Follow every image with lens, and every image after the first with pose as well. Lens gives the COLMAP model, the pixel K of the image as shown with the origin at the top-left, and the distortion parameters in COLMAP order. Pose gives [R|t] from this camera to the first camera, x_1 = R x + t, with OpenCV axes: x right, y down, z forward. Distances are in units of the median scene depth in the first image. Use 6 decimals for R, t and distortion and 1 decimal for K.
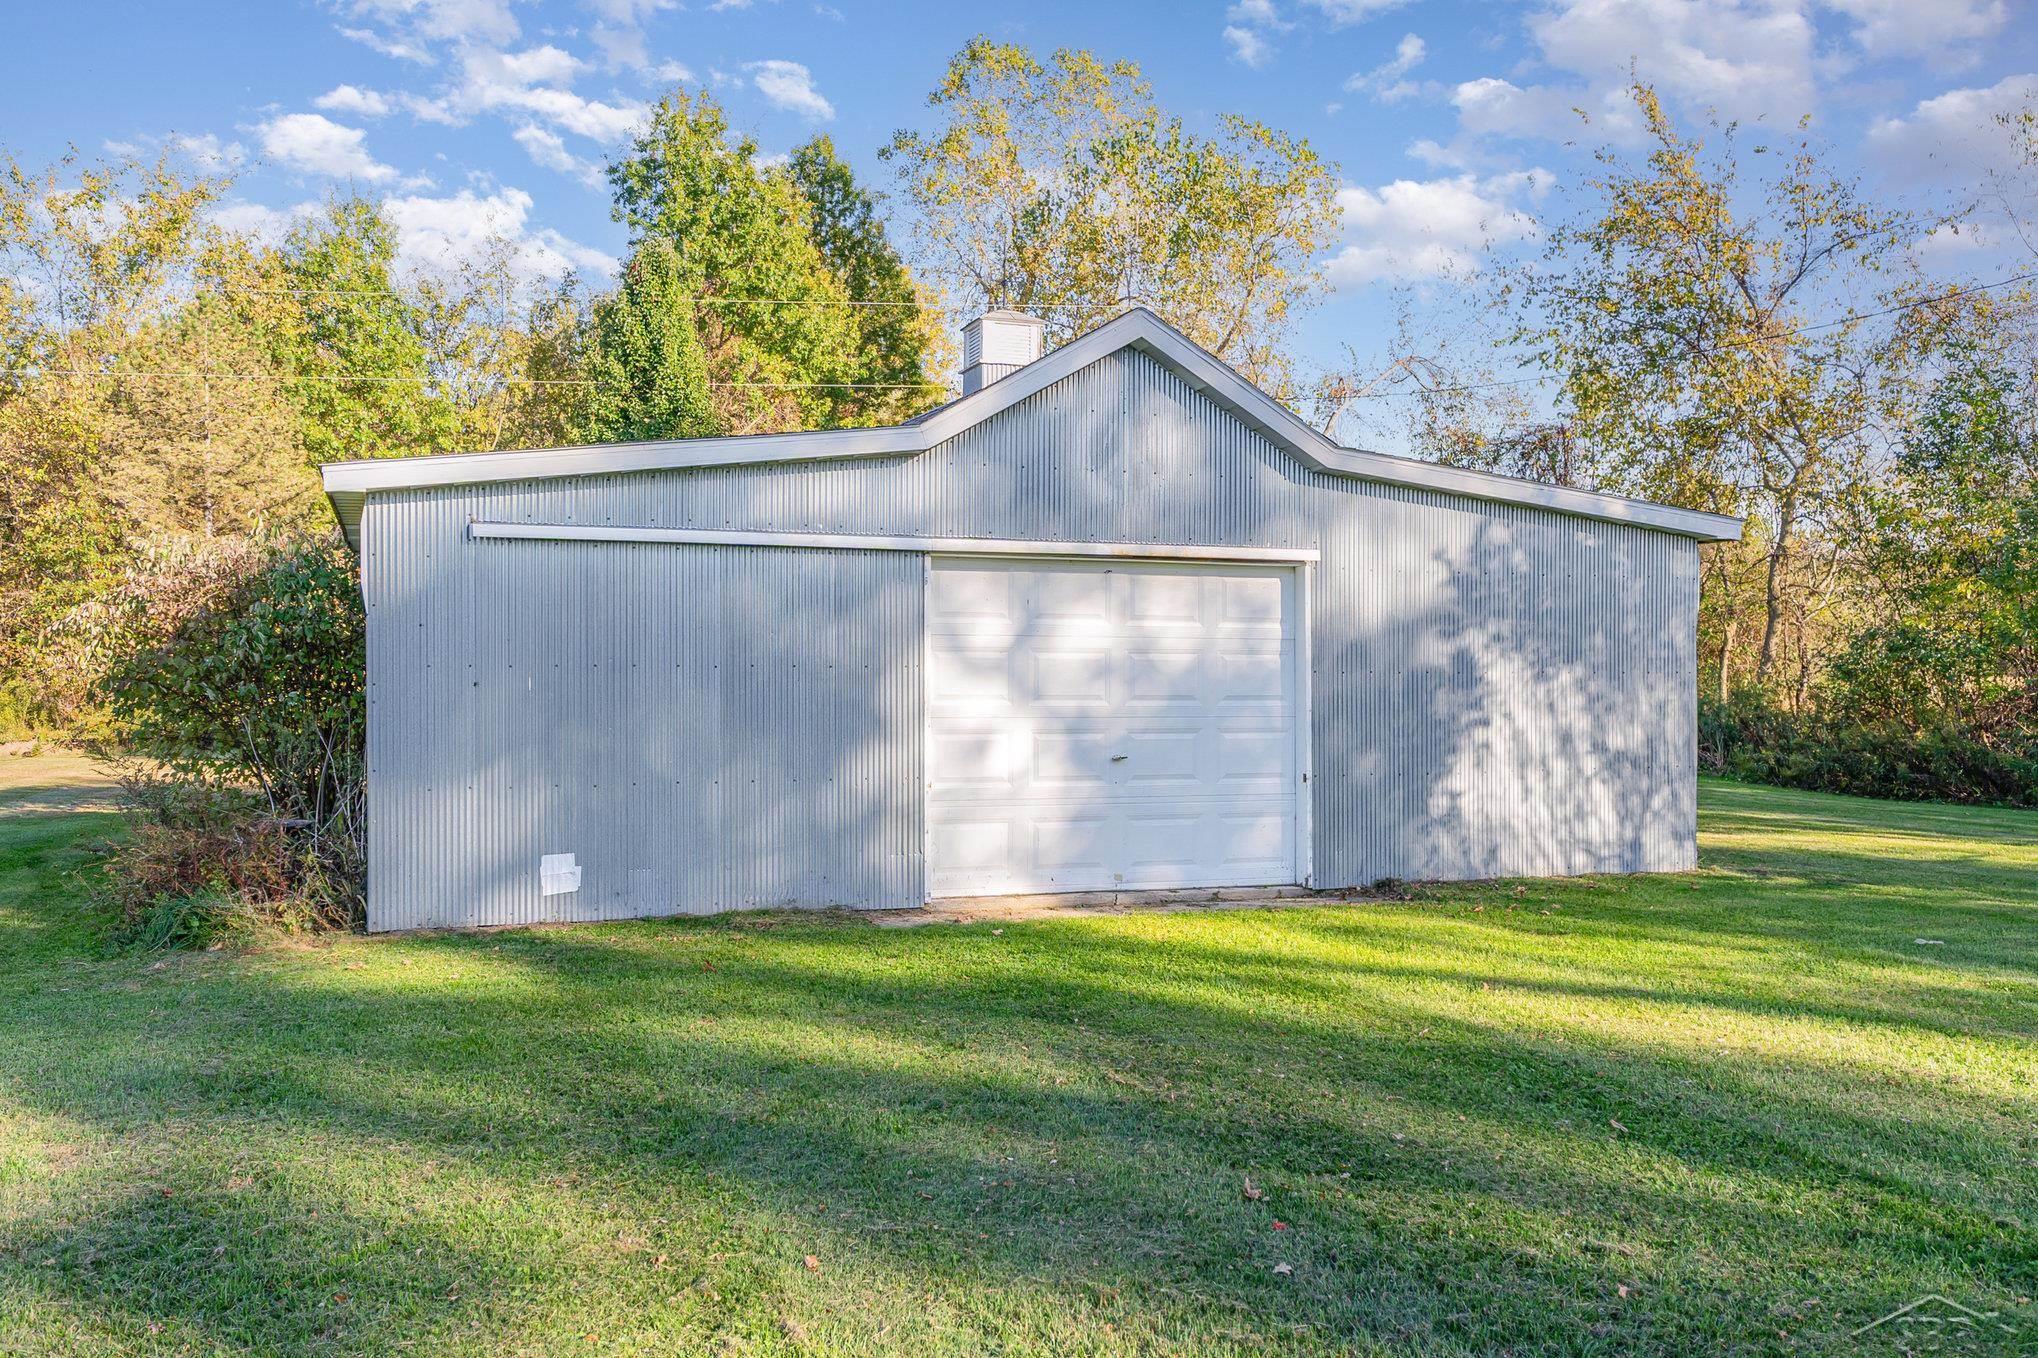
lens RADIAL K [[1754.4, 0, 1019.0], [0, 1754.4, 679.0], [0, 0, 1]] dist [-0.000525, -0.000475]
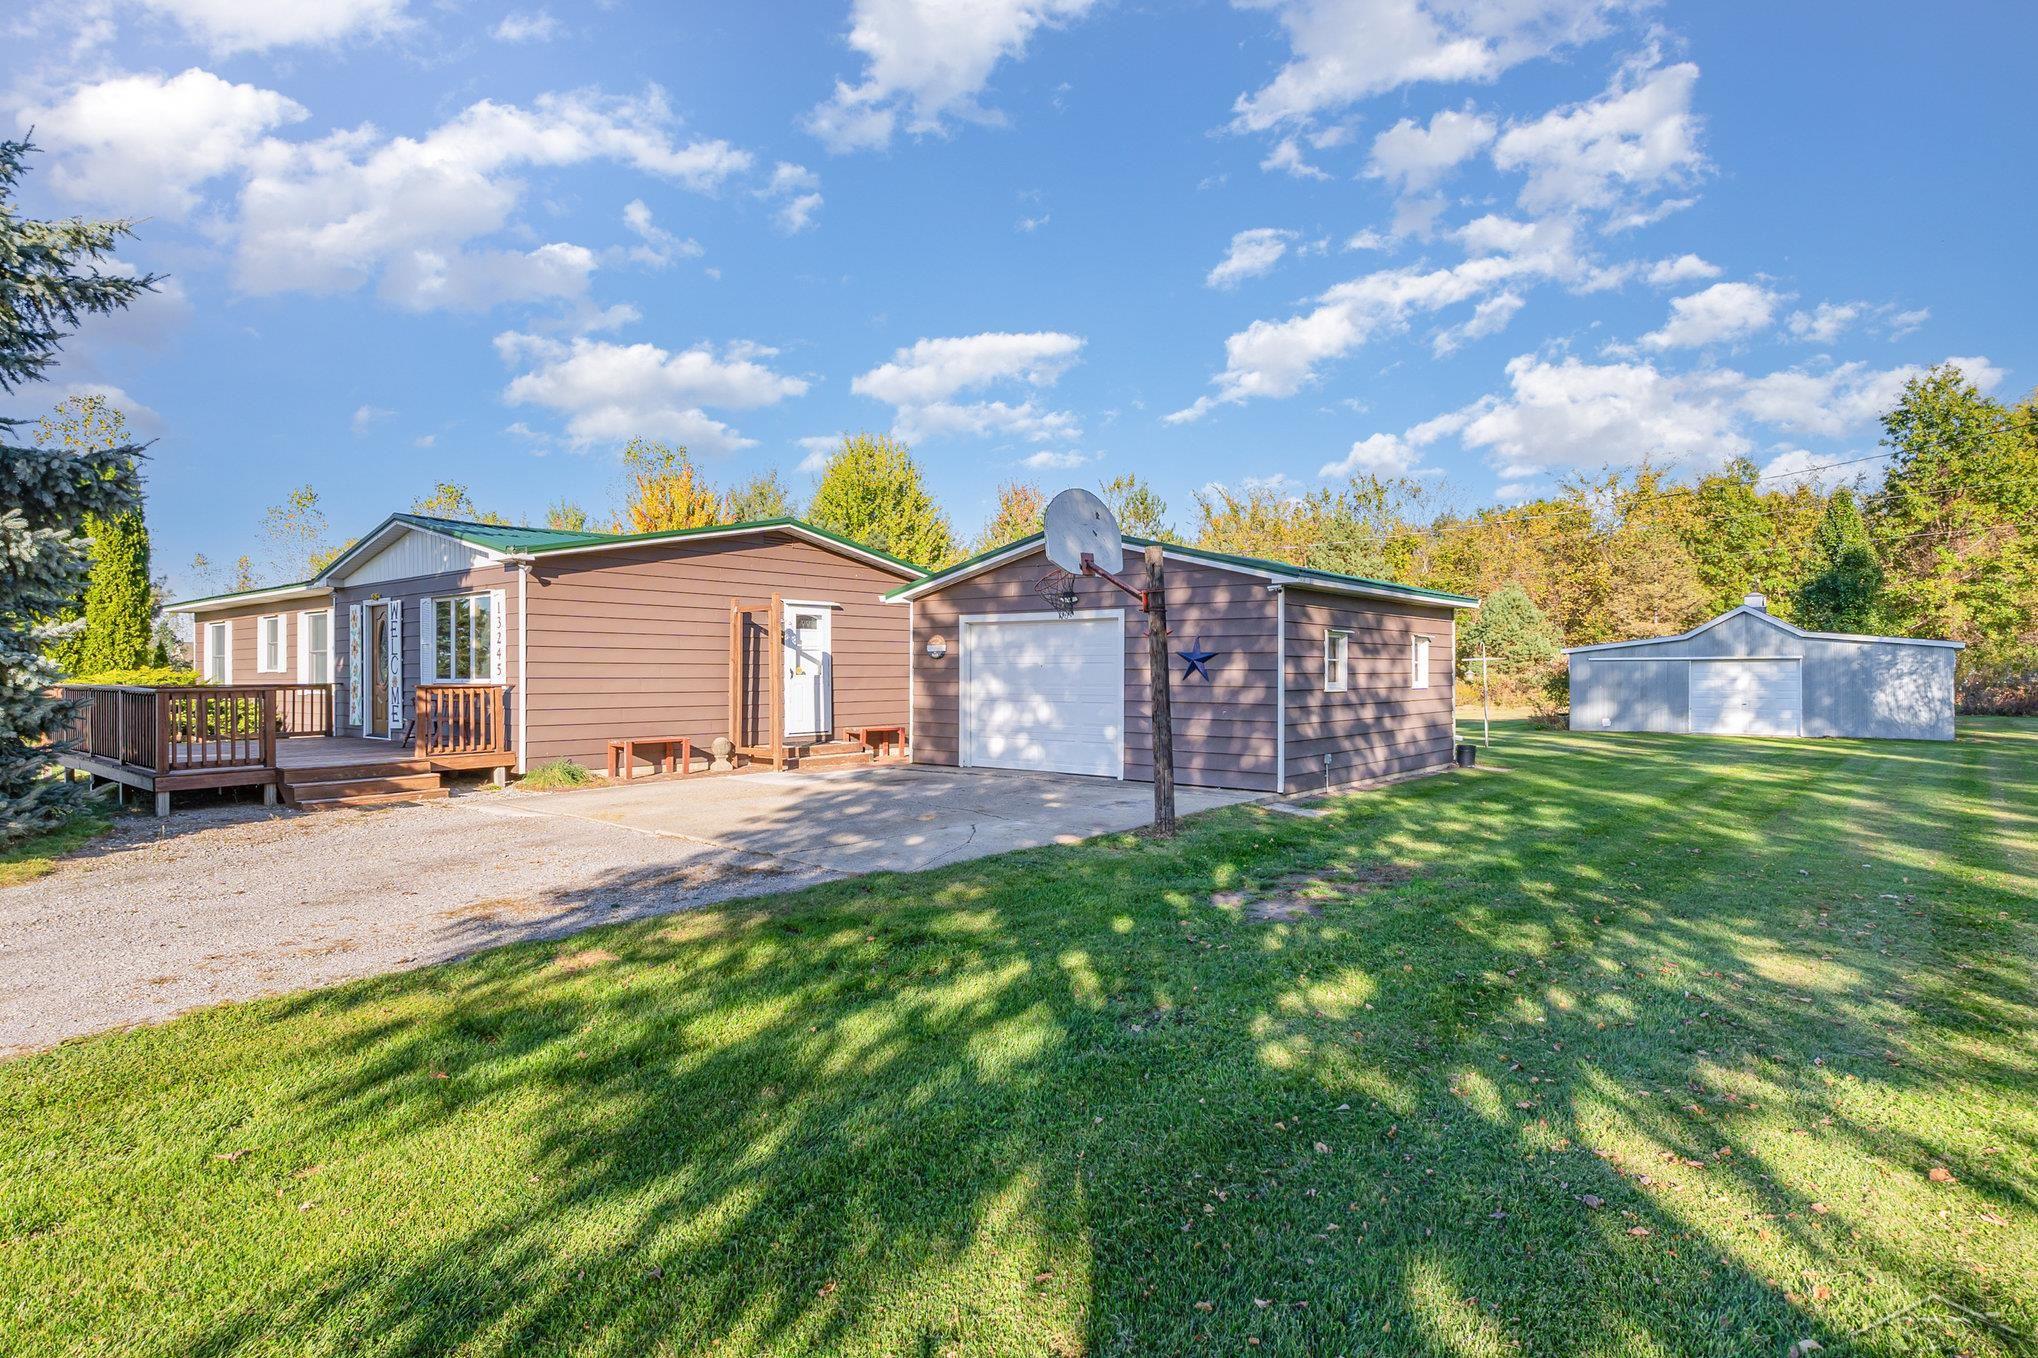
lens RADIAL K [[1057.1, 0, 1019.0], [0, 1057.1, 679.0], [0, 0, 1]] dist [-0.000446, -0.000175]
pose [[0.501558, -0.001687, -0.865122, 0.332659], [-0.002583, 0.999991, -0.003448, 0.001384], [0.865120, 0.003964, 0.501549, -0.449274]]
